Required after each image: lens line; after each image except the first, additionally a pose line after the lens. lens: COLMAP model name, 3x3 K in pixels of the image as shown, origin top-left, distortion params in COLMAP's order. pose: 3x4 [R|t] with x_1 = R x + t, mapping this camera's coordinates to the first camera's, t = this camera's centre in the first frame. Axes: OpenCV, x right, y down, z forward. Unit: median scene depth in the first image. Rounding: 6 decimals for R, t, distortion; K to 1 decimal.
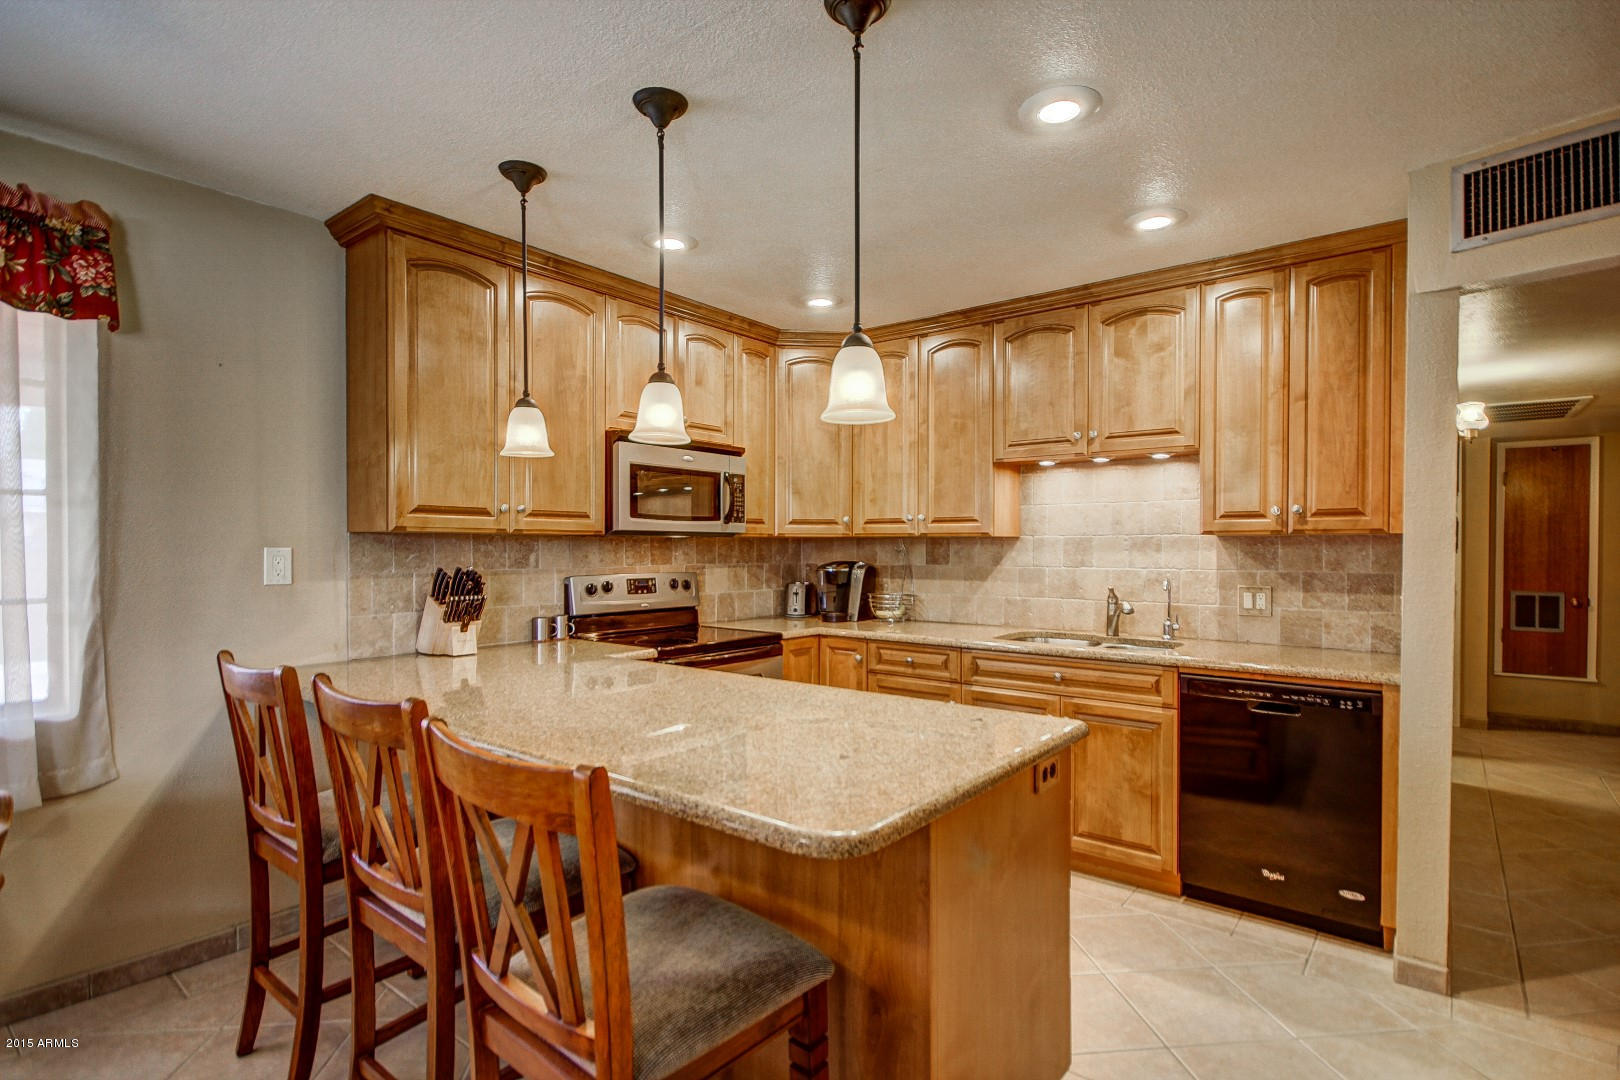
lens RADIAL K [[781.9, 0, 812.4], [0, 781.9, 546.6], [0, 0, 1]] dist [0.007977, -0.009965]
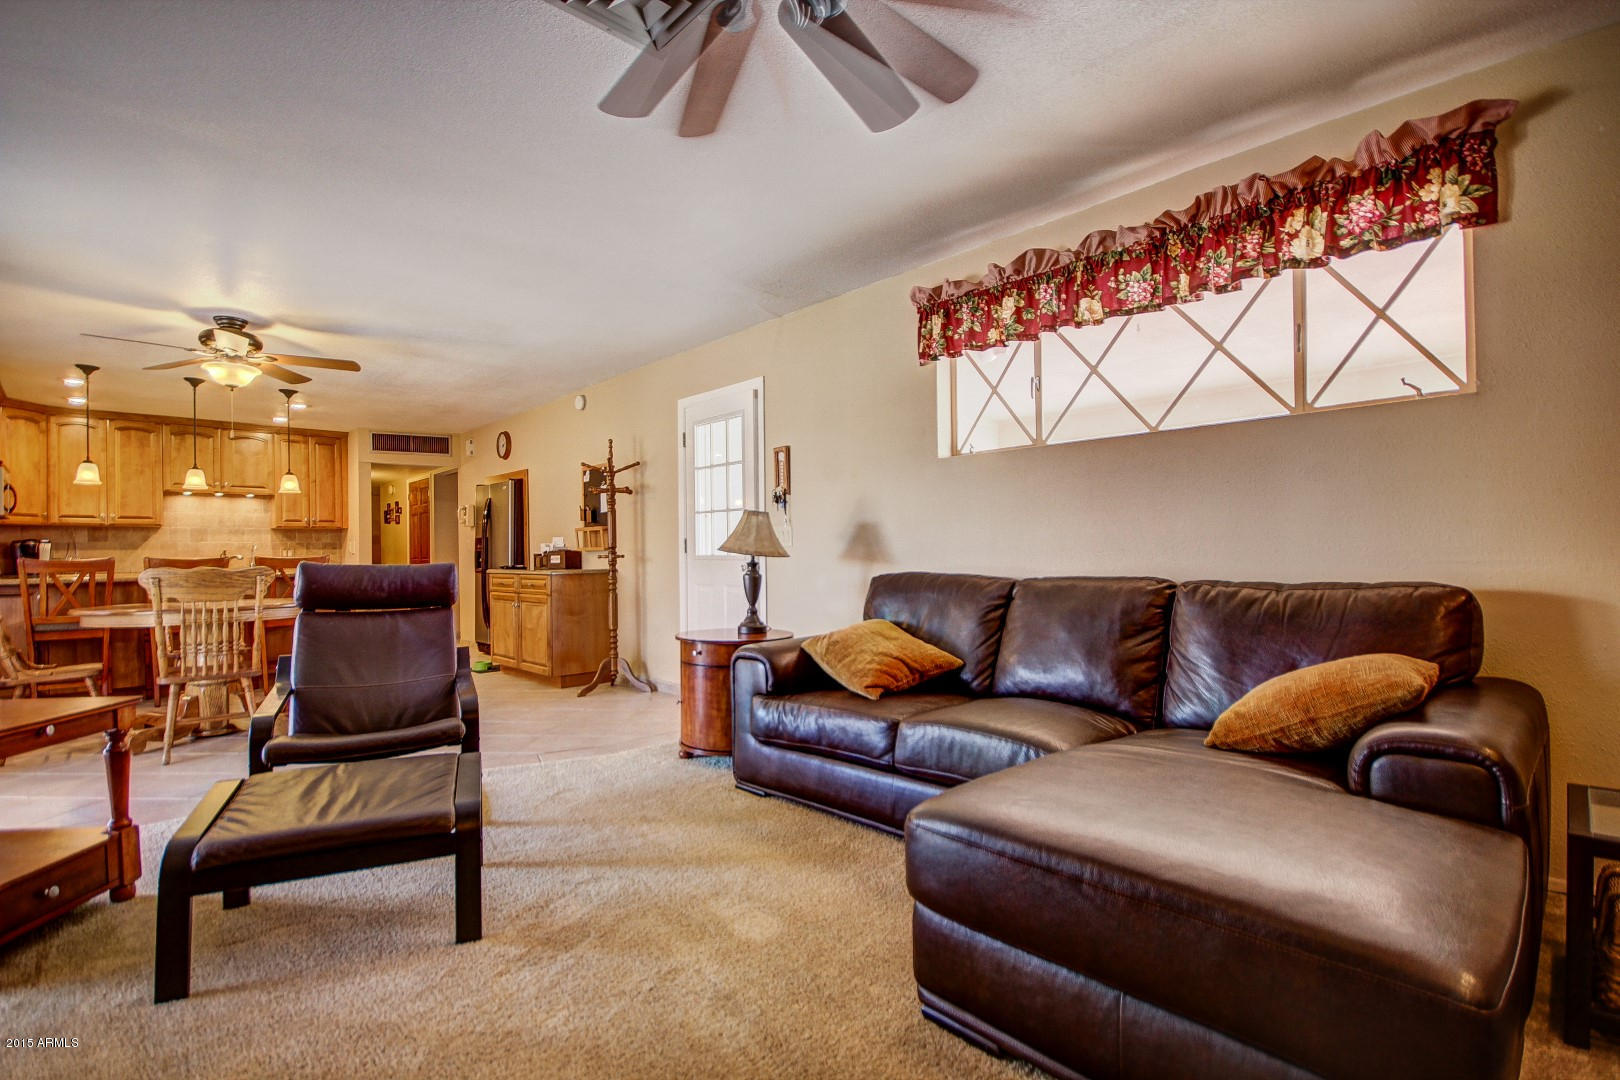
lens RADIAL K [[781.9, 0, 849.0], [0, 781.9, 557.5], [0, 0, 1]] dist [0.007977, -0.009965]
pose [[0.132411, -0.003758, 0.991188, -1.799042], [0.015724, 0.999875, 0.001690, 0.107576], [-0.991070, 0.015362, 0.132454, -1.223103]]
